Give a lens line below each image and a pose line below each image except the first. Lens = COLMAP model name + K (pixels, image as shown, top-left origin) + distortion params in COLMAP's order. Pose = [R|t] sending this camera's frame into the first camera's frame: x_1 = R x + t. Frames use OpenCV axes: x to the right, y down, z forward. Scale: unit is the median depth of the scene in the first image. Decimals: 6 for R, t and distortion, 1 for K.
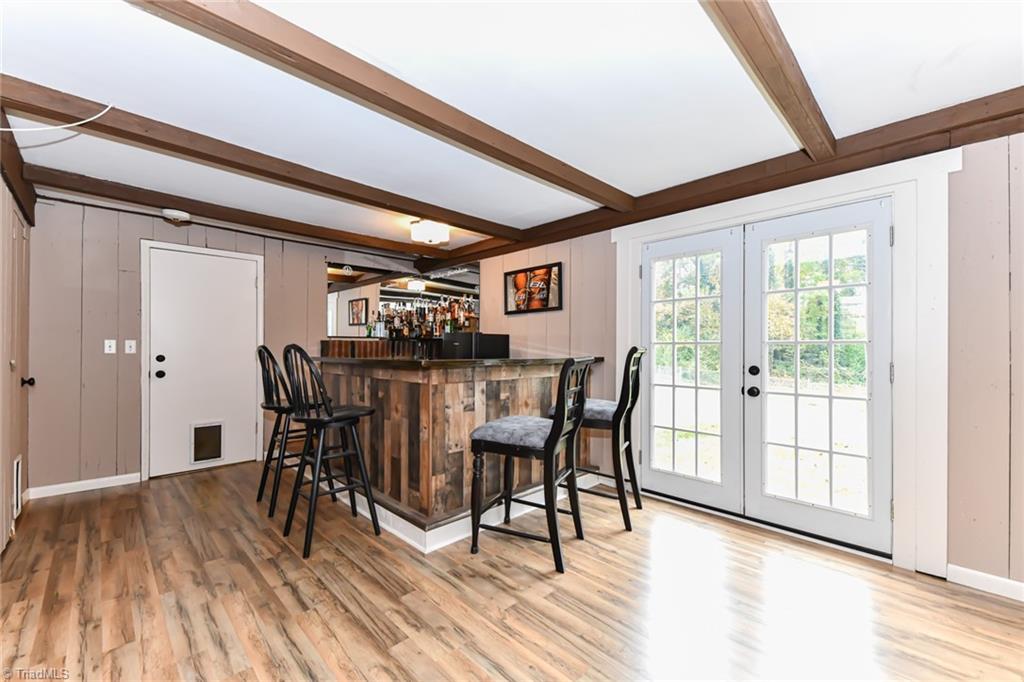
lens RADIAL K [[410.1, 0, 512.0], [0, 410.1, 341.0], [0, 0, 1]] dist [0.021676, -0.010260]
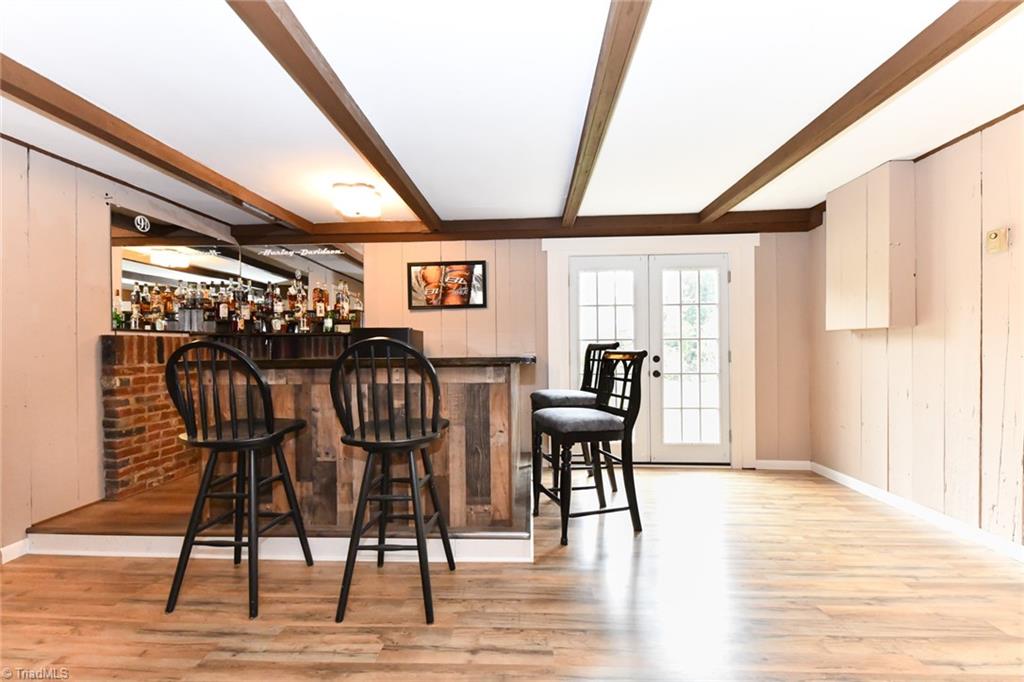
lens RADIAL K [[410.1, 0, 512.0], [0, 410.1, 341.0], [0, 0, 1]] dist [0.021676, -0.010260]
pose [[0.740506, 0.000247, 0.672050, -0.729179], [-0.000290, 1.000000, -0.000048, 0.009790], [-0.672050, -0.000159, 0.740506, 0.280198]]
